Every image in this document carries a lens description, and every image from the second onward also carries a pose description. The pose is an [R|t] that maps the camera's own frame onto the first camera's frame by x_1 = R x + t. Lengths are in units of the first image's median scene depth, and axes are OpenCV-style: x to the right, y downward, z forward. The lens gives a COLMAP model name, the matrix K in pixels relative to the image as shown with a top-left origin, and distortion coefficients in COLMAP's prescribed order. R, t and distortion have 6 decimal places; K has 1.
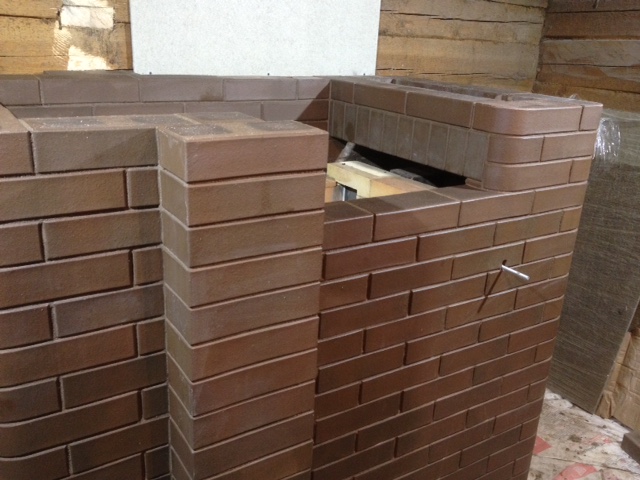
lens RADIAL K [[596.1, 0, 315.1], [0, 596.1, 241.5], [0, 0, 1]] dist [0.132849, -0.293854]
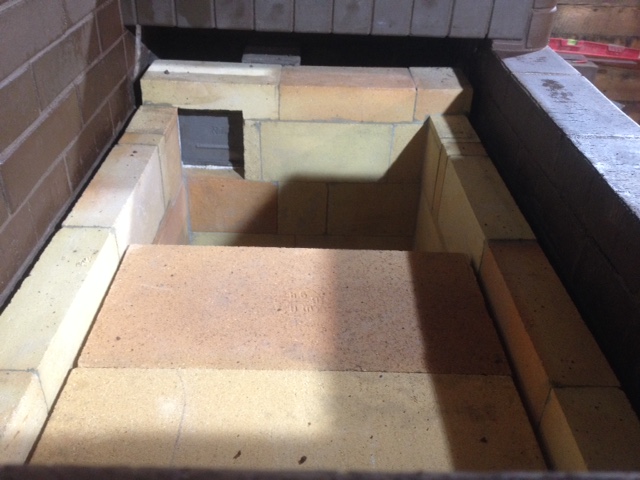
lens RADIAL K [[596.1, 0, 315.1], [0, 596.1, 241.5], [0, 0, 1]] dist [0.132849, -0.293854]
pose [[0.523303, -0.482890, 0.702119, -0.356654], [0.268793, 0.875417, 0.401741, -0.190704], [-0.808643, -0.021508, 0.587906, 0.619809]]
